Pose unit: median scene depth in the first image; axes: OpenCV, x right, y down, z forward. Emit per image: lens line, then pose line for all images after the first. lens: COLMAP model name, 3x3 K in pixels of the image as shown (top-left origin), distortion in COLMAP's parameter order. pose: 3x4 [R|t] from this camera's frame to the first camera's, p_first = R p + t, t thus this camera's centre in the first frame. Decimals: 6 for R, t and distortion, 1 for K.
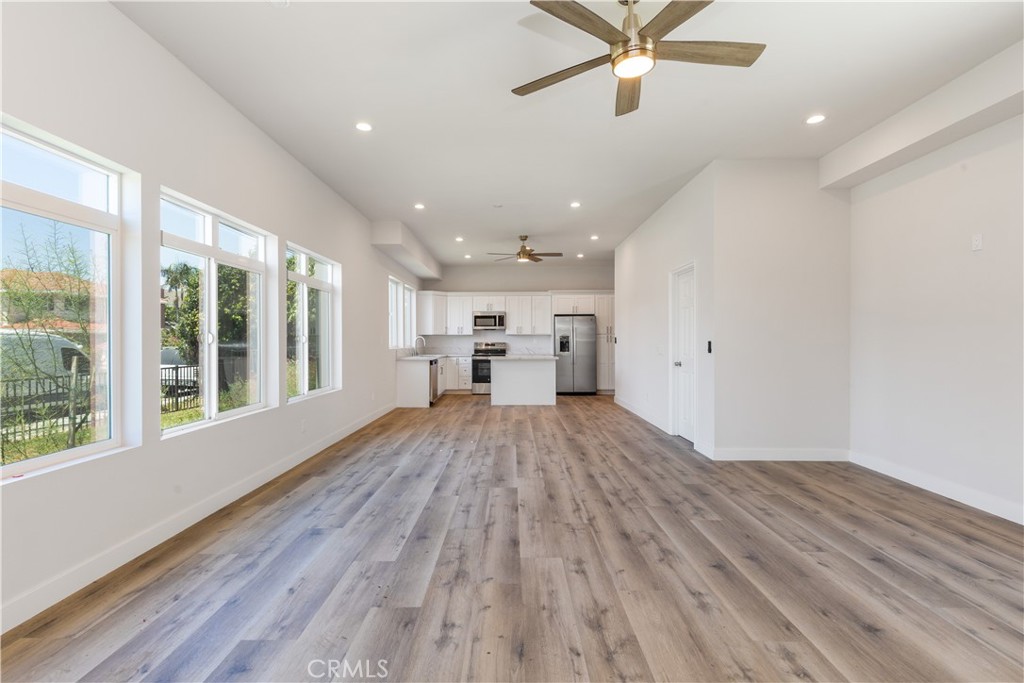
lens RADIAL K [[466.8, 0, 511.2], [0, 466.8, 341.6], [0, 0, 1]] dist [0.005256, 0.001738]
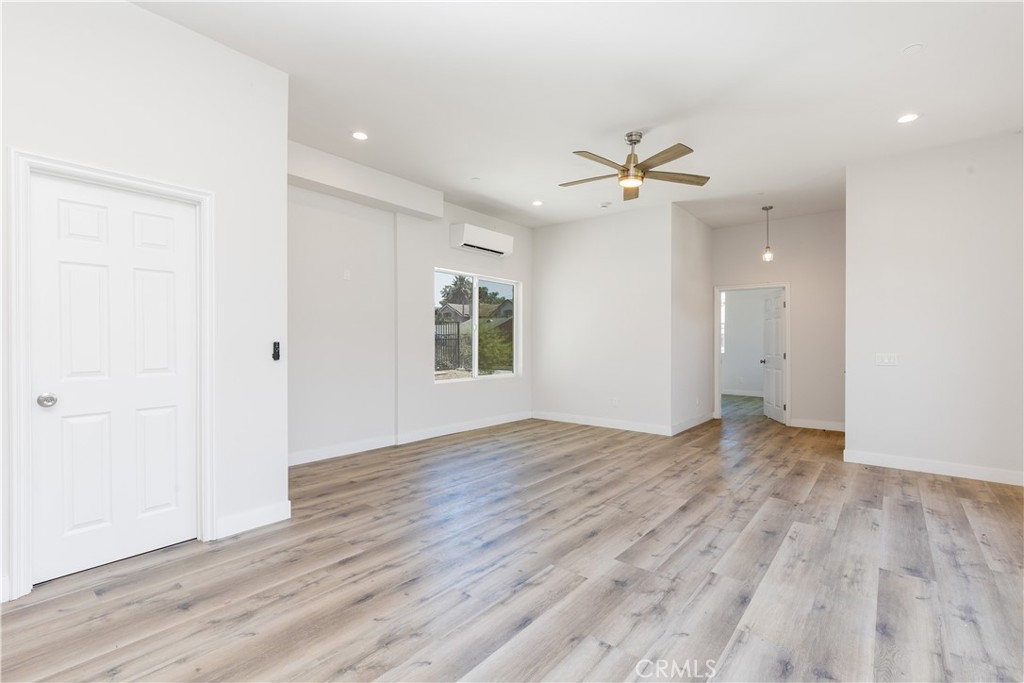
lens RADIAL K [[466.8, 0, 508.3], [0, 466.8, 340.8], [0, 0, 1]] dist [0.005256, 0.001738]
pose [[-0.774438, -0.000918, 0.632650, -0.332432], [-0.001624, 0.999999, -0.000537, -0.003649], [-0.632648, -0.001444, -0.774438, 1.817653]]
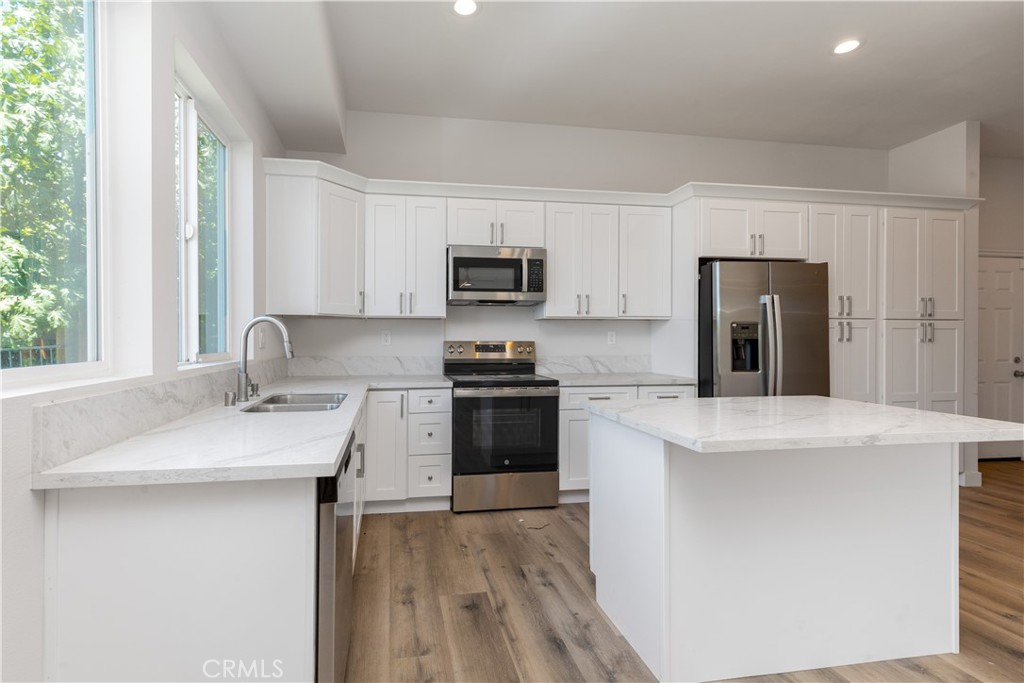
lens RADIAL K [[607.2, 0, 511.9], [0, 607.2, 343.4], [0, 0, 1]] dist [-0.006223, -0.000290]
pose [[0.988559, 0.003036, 0.150806, -0.137017], [-0.003163, 0.999995, 0.000605, 0.004082], [-0.150803, -0.001075, 0.988563, 0.793417]]
